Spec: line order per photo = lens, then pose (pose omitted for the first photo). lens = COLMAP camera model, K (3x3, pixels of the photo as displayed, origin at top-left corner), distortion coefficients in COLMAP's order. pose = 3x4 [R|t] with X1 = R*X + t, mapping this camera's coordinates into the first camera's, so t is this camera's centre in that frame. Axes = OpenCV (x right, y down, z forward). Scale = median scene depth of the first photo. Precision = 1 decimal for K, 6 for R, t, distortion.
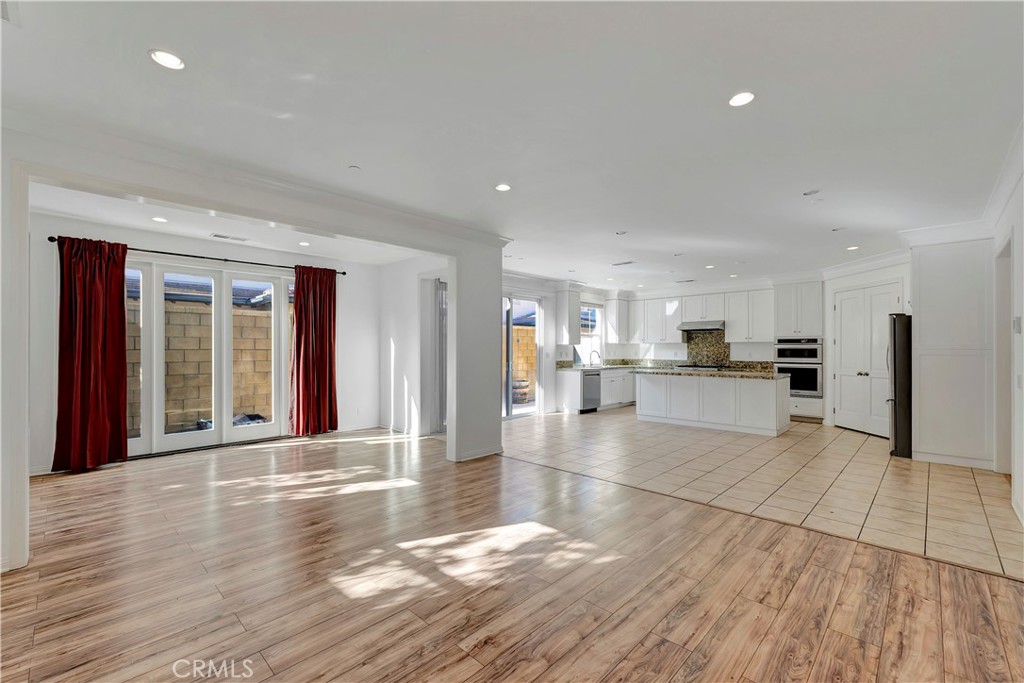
lens RADIAL K [[431.6, 0, 513.9], [0, 431.6, 349.9], [0, 0, 1]] dist [0.002223, 0.000109]
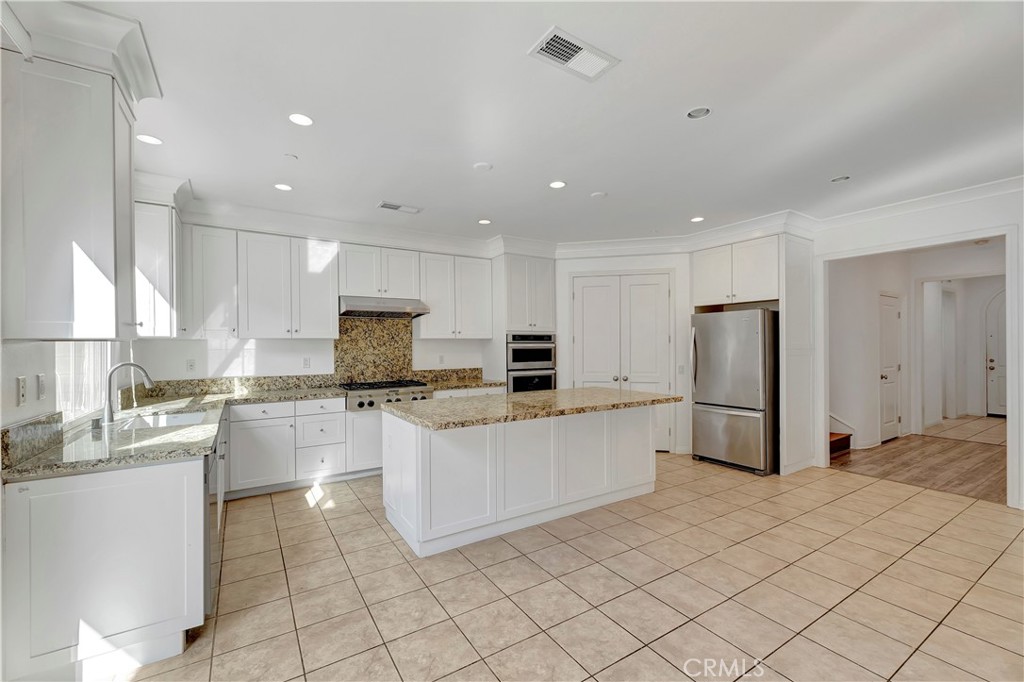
lens RADIAL K [[428.0, 0, 512.3], [0, 428.0, 341.3], [0, 0, 1]] dist [0.003256, 0.000361]
pose [[0.239338, 0.005251, 0.970922, -0.029573], [0.007619, 0.999944, -0.007286, -0.009494], [-0.970906, 0.009141, 0.239285, 0.781703]]
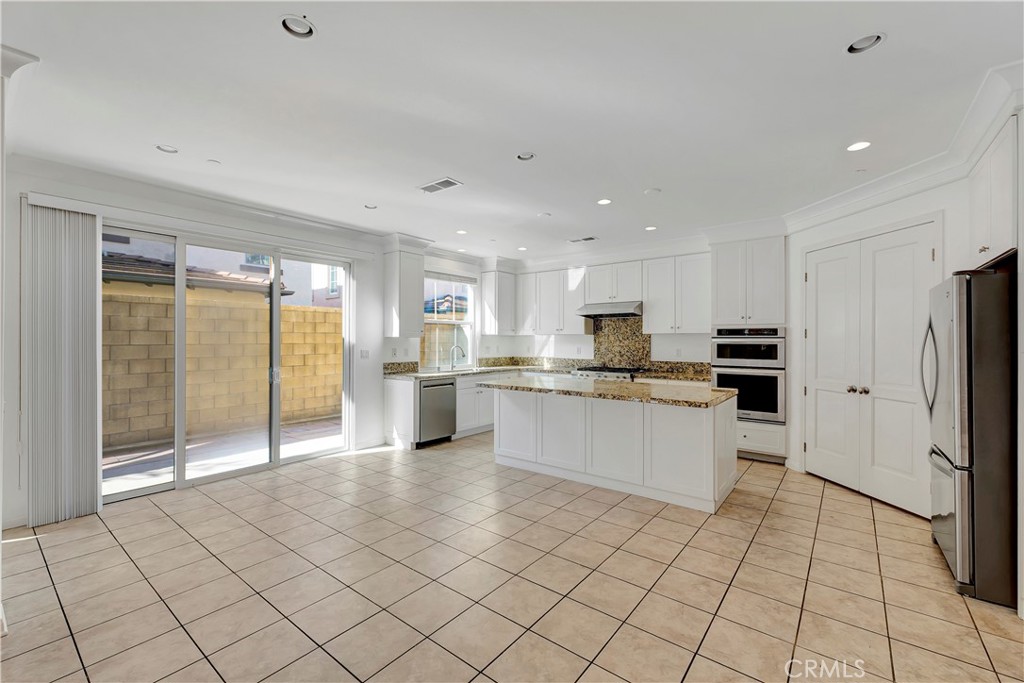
lens RADIAL K [[428.0, 0, 512.3], [0, 428.0, 341.8], [0, 0, 1]] dist [0.003256, 0.000361]
pose [[0.995067, -0.001523, 0.099197, 0.232225], [0.000976, 0.999984, 0.005555, -0.009374], [-0.099204, -0.005431, 0.995052, 0.376396]]
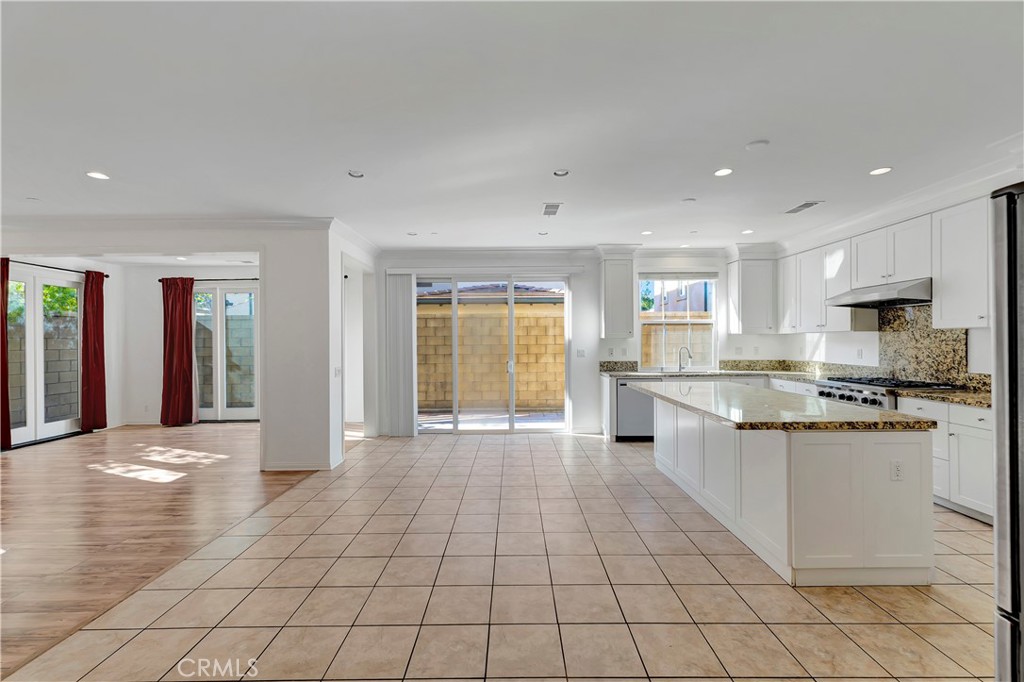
lens RADIAL K [[430.3, 0, 515.0], [0, 430.3, 341.0], [0, 0, 1]] dist [0.004268, 0.000664]
pose [[0.698318, -0.006289, -0.715760, 0.528957], [0.008161, 0.999966, -0.000824, -0.008894], [0.715741, -0.005266, 0.698346, 0.424750]]
